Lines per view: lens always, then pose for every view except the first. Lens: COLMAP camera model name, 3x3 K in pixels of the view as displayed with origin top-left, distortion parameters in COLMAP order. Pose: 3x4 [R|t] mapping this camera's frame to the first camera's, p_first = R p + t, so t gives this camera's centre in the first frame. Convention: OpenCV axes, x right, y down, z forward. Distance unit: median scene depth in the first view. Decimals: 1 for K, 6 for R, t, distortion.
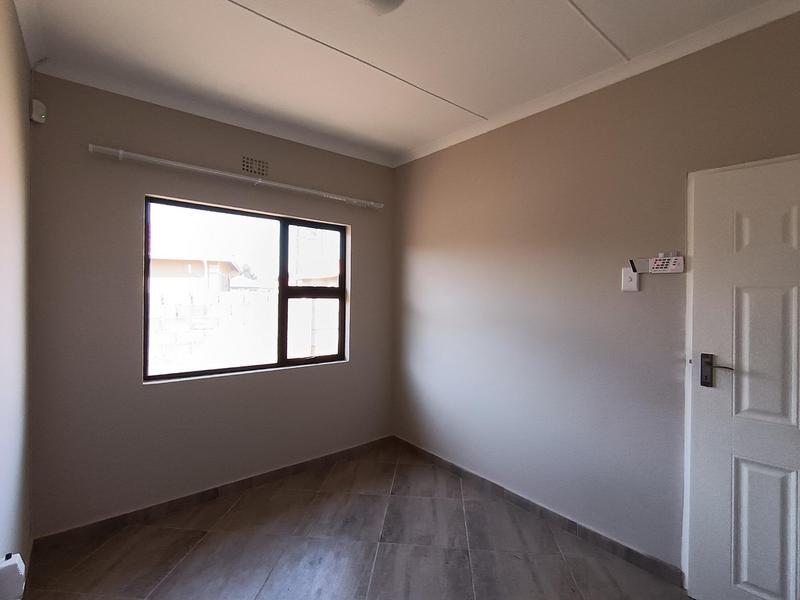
lens RADIAL K [[379.7, 0, 395.3], [0, 379.7, 292.0], [0, 0, 1]] dist [-0.004246, -0.000105]
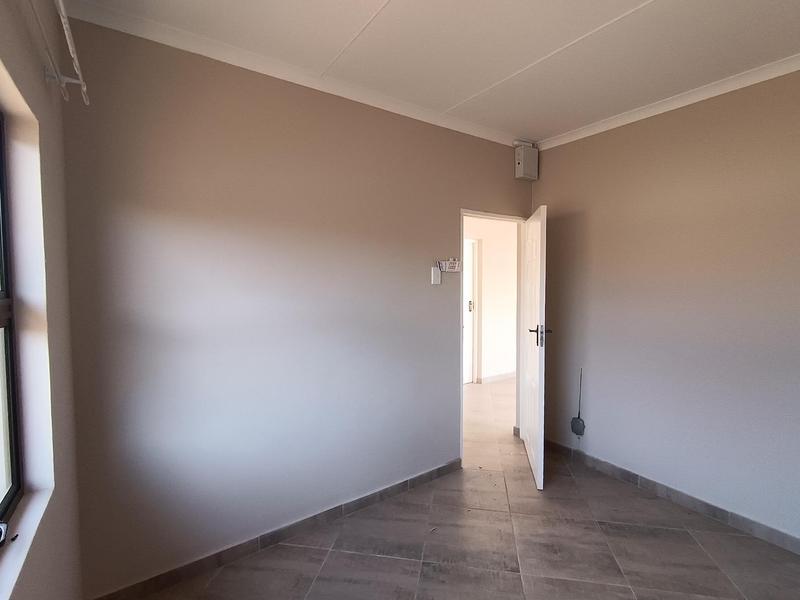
lens RADIAL K [[379.7, 0, 406.0], [0, 379.7, 304.3], [0, 0, 1]] dist [-0.004246, -0.000105]
pose [[0.054410, -0.069838, 0.996073, -0.553806], [0.009421, 0.997543, 0.069427, -0.020334], [-0.998474, 0.005607, 0.054934, 0.771014]]
